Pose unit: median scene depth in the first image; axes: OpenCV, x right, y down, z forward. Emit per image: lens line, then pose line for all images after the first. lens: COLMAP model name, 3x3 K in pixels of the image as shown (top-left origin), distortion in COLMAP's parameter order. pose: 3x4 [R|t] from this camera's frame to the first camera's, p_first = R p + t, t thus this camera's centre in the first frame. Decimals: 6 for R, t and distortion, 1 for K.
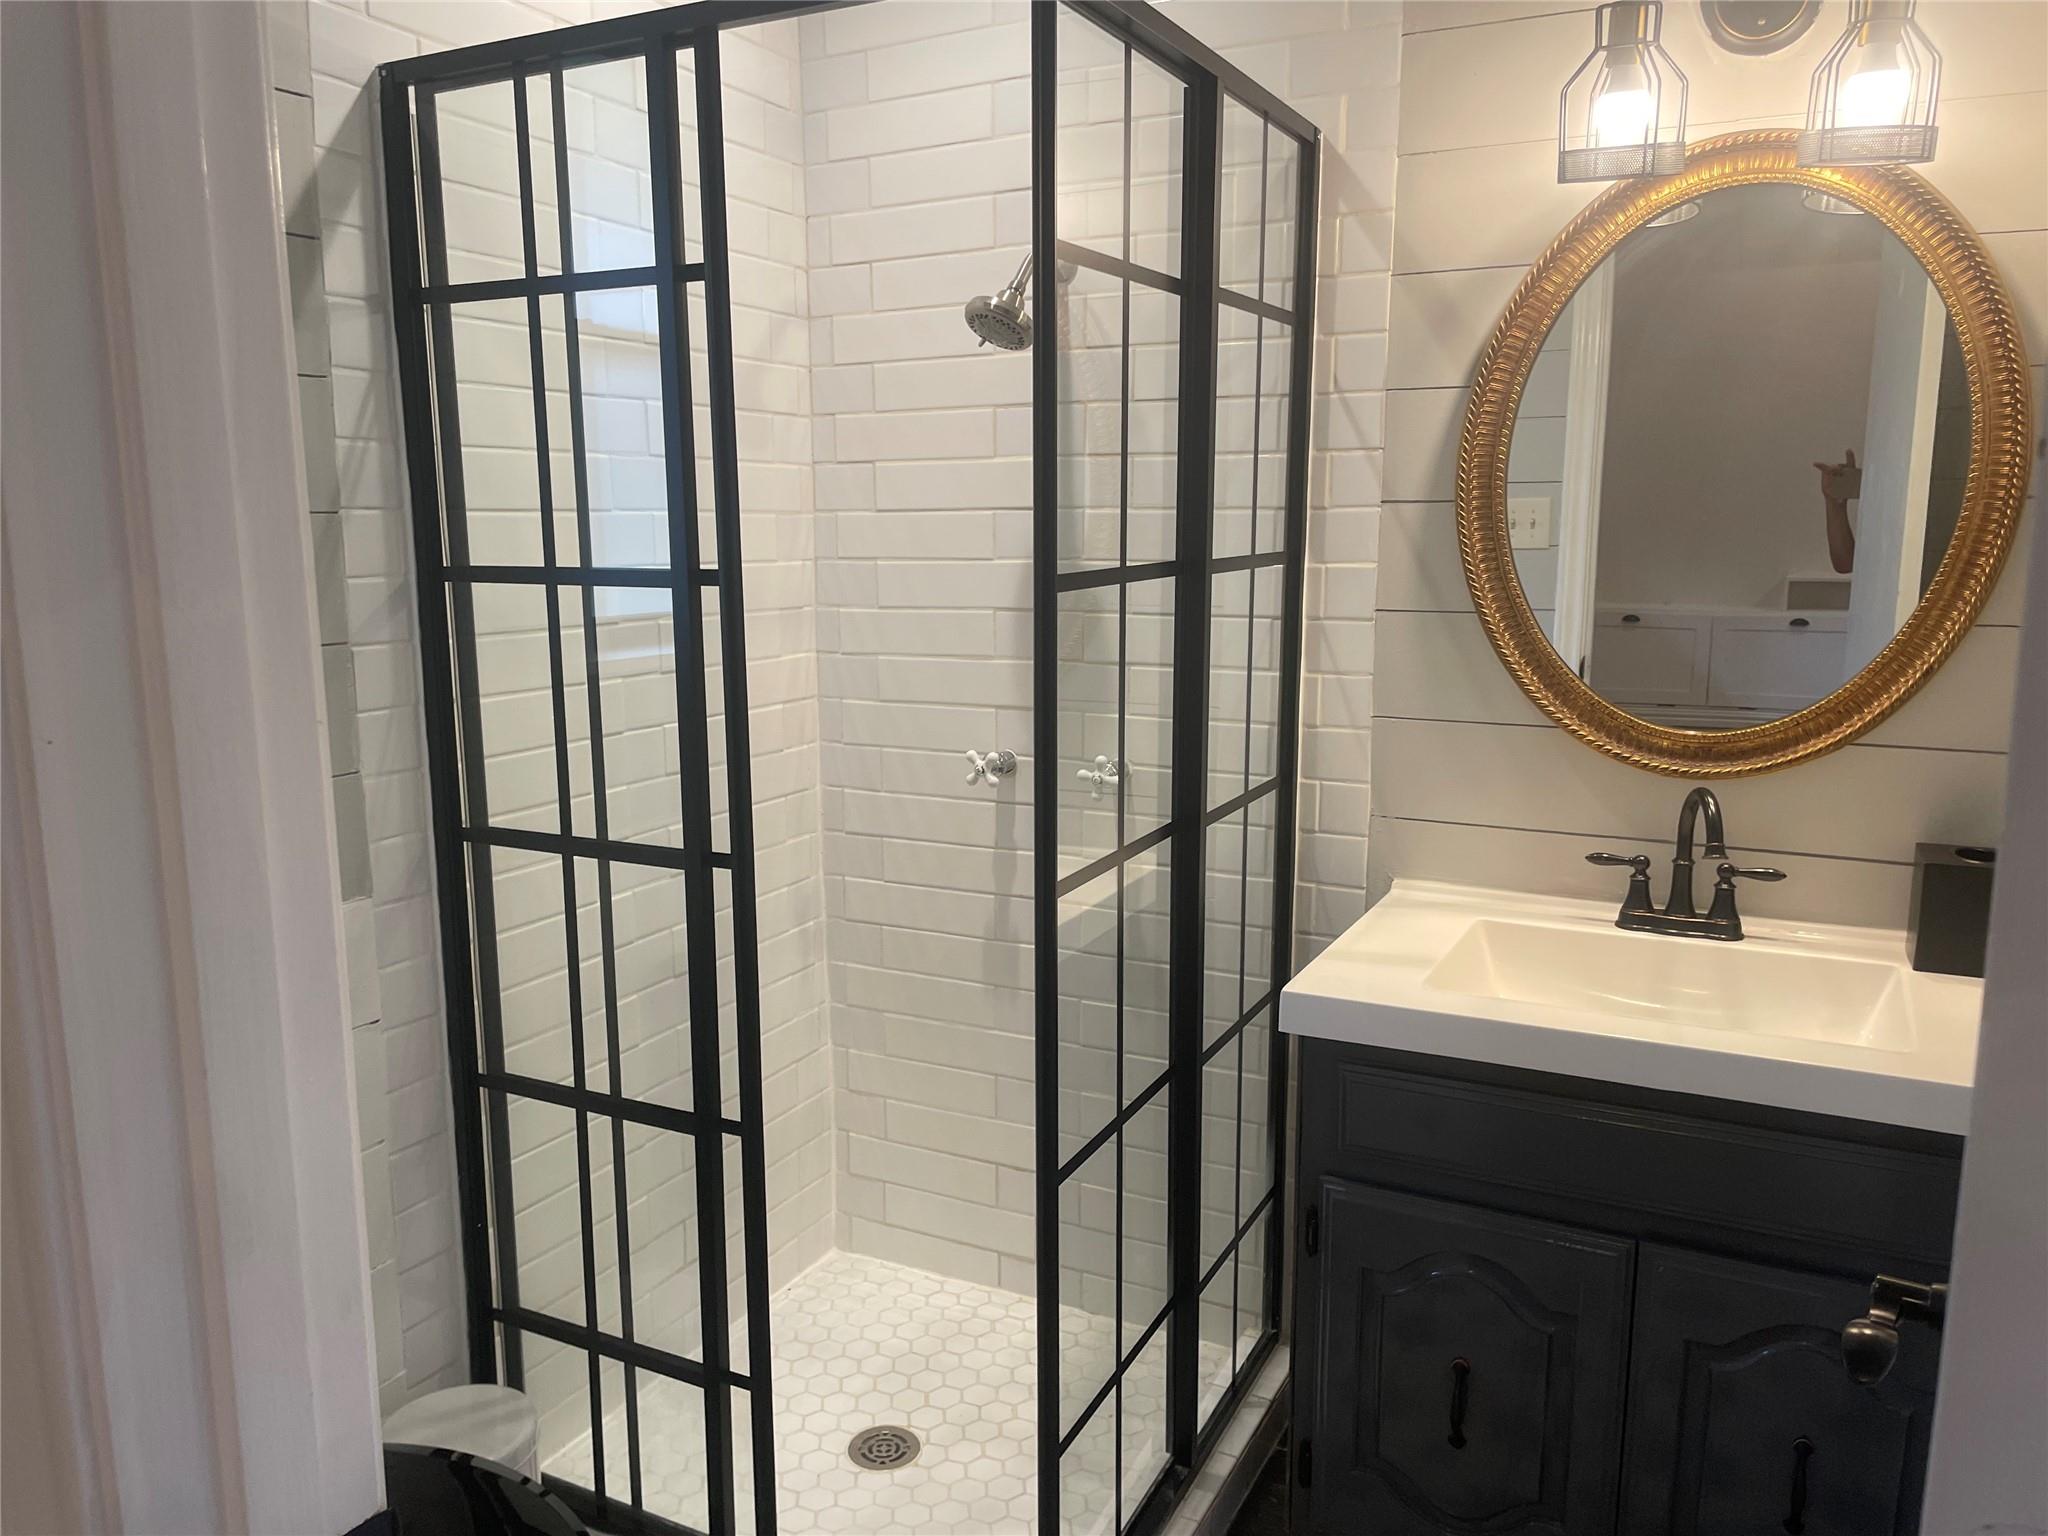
lens RADIAL K [[1557.2, 0, 1019.5], [0, 1557.2, 767.4], [0, 0, 1]] dist [0.092366, -0.126165]
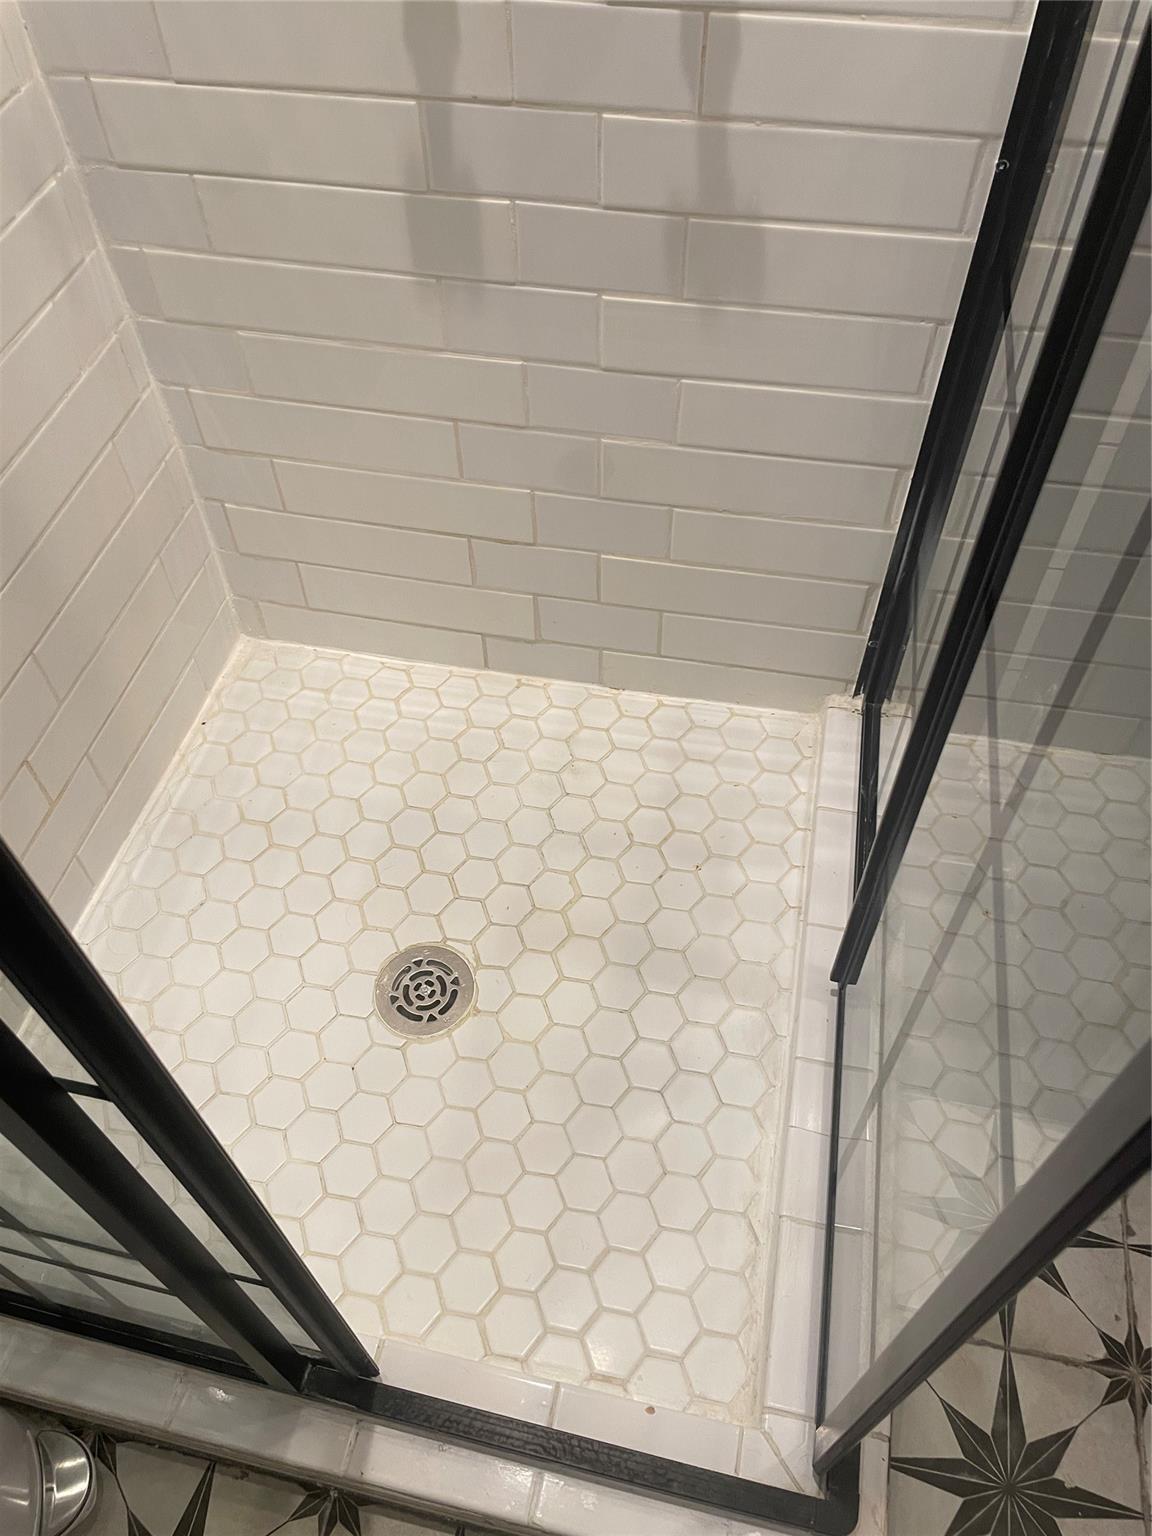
lens RADIAL K [[1167.9, 0, 583.3], [0, 1167.9, 761.3], [0, 0, 1]] dist [0.092366, -0.126165]
pose [[0.964862, -0.211085, 0.156475, -0.066424], [0.052430, 0.738202, 0.672539, -0.013995], [-0.257473, -0.640703, 0.723331, 0.556208]]
